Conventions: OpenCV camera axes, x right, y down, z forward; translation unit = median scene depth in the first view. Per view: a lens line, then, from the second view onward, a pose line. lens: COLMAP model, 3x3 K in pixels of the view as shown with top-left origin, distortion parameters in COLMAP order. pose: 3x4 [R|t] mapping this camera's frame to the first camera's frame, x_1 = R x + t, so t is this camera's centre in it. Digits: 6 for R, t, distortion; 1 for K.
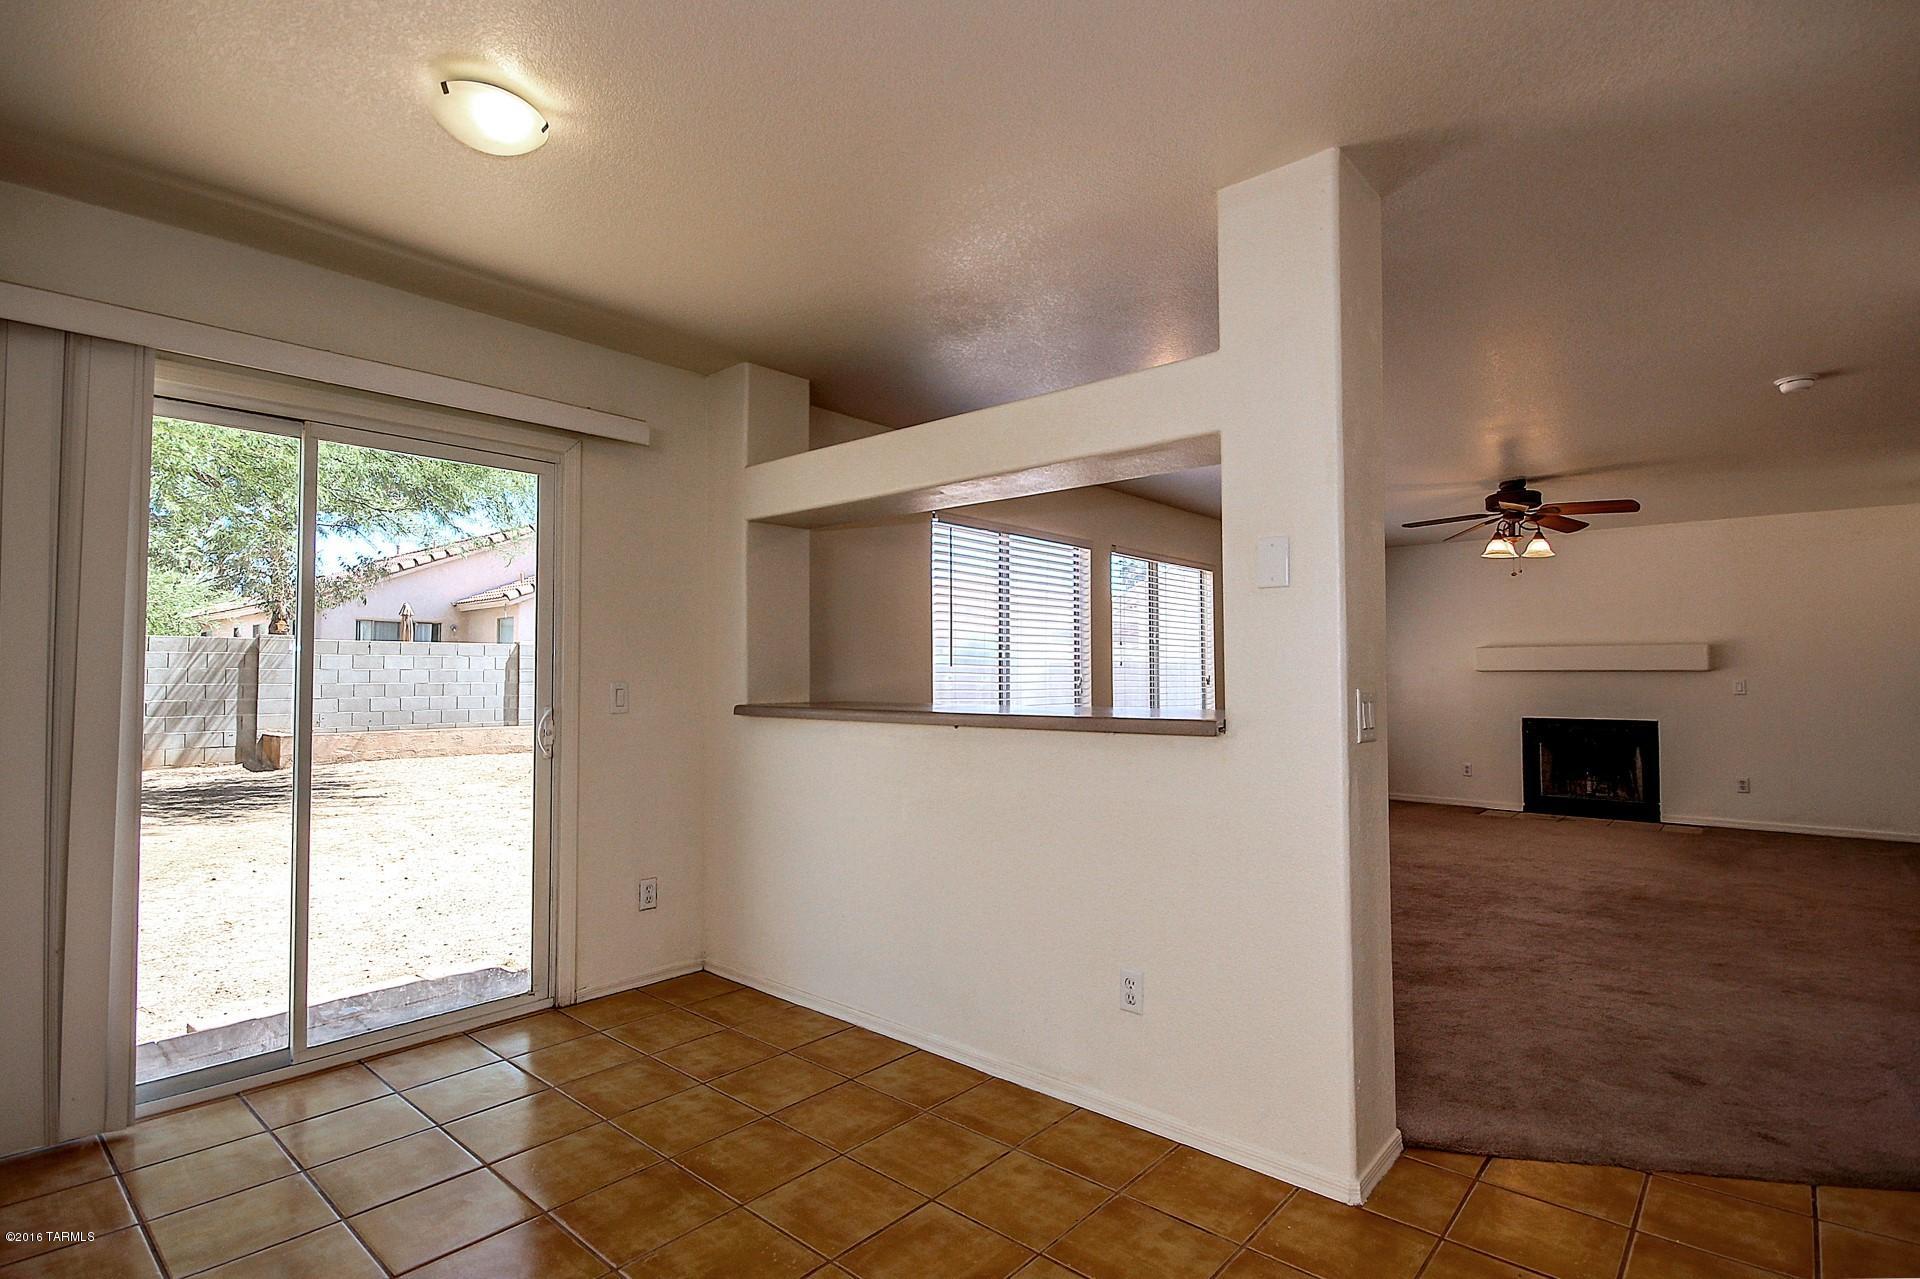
lens RADIAL K [[928.1, 0, 953.9], [0, 928.1, 639.1], [0, 0, 1]] dist [-0.008772, 0.001400]
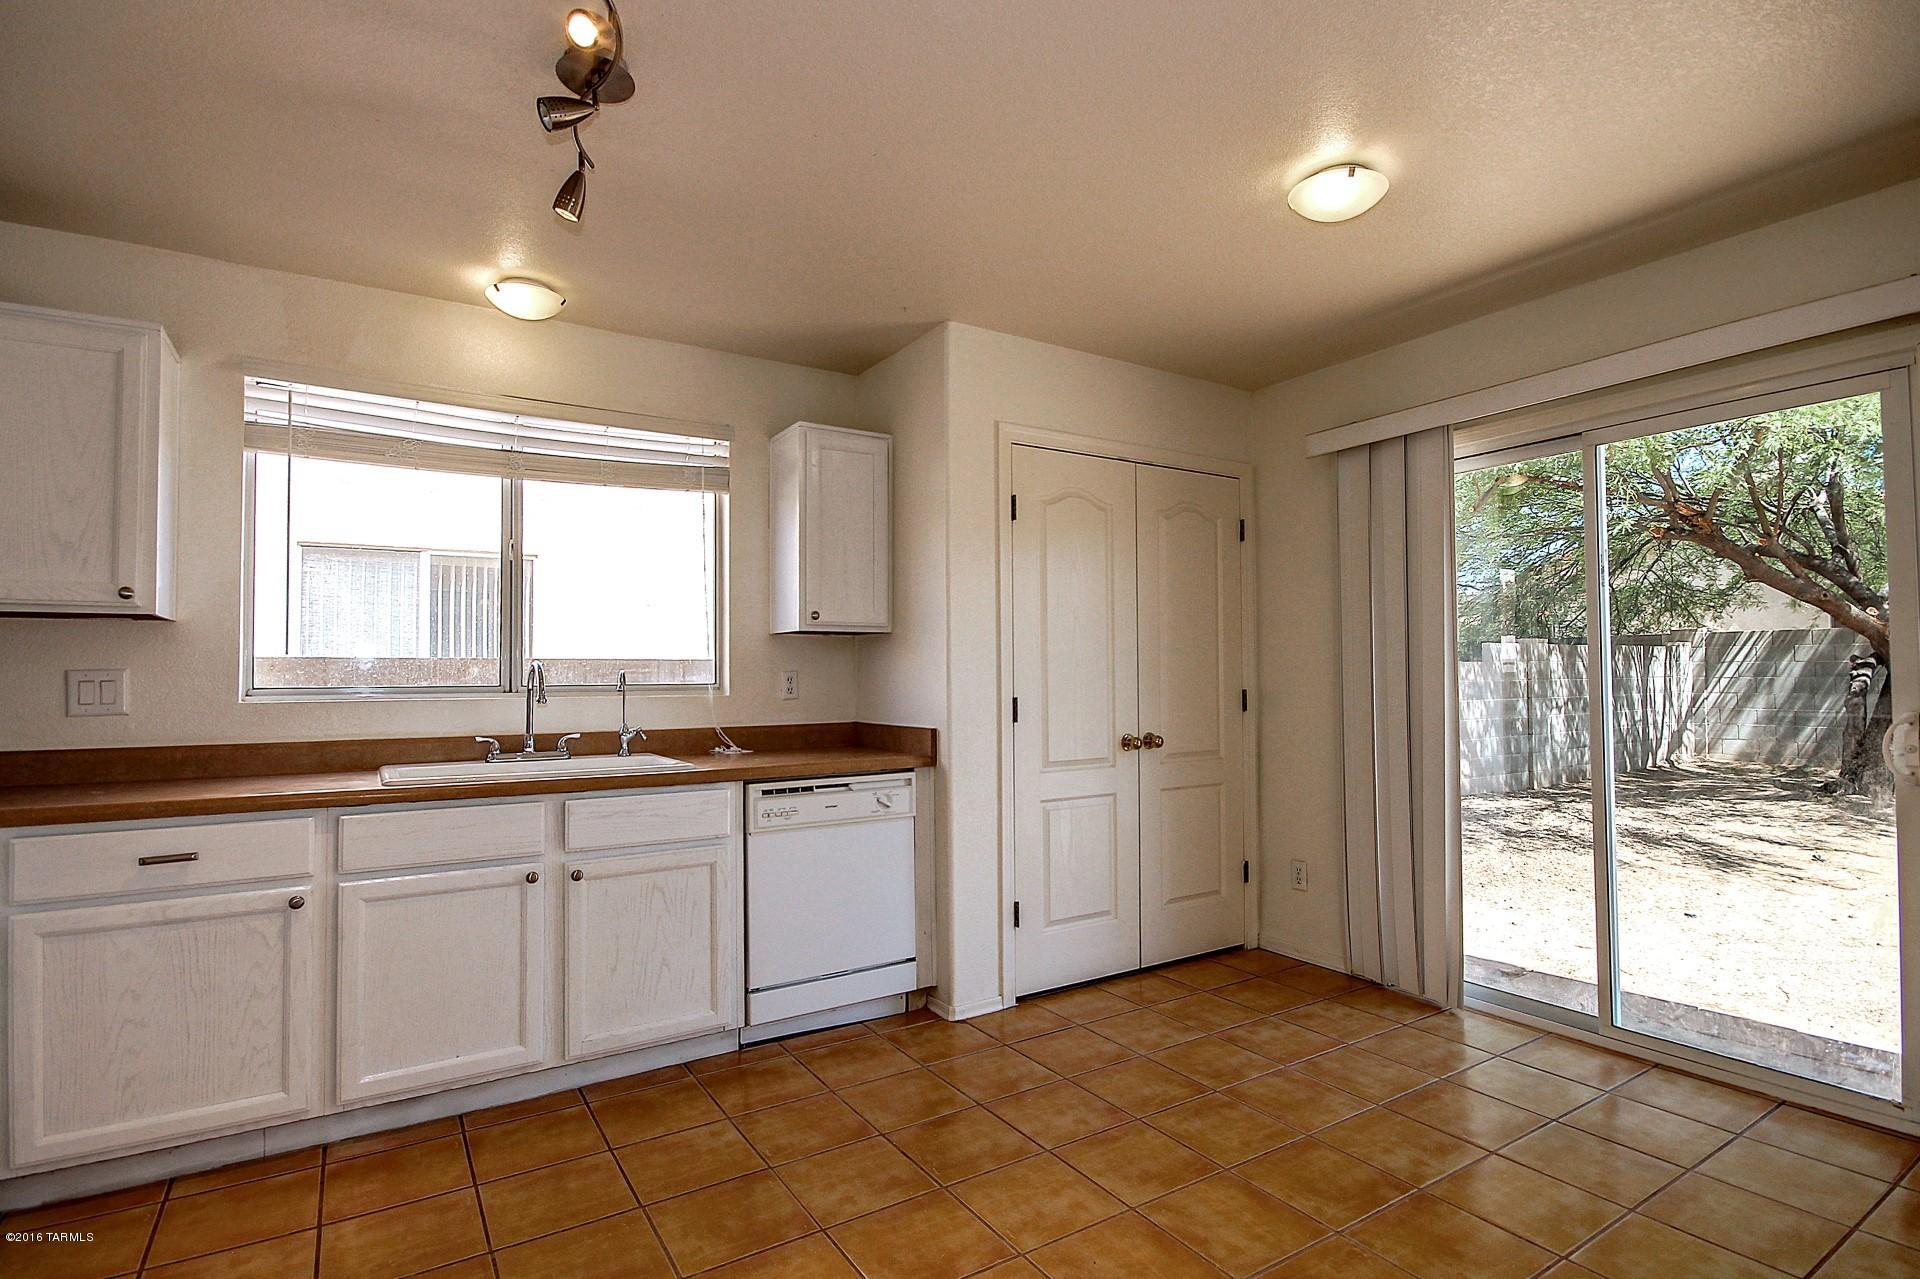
lens RADIAL K [[928.1, 0, 968.3], [0, 928.1, 650.2], [0, 0, 1]] dist [-0.008772, 0.001400]
pose [[-0.272024, -0.026576, -0.961923, 0.497527], [0.049130, 0.997931, -0.041464, 0.023296], [0.961035, -0.058538, -0.270156, 0.578121]]
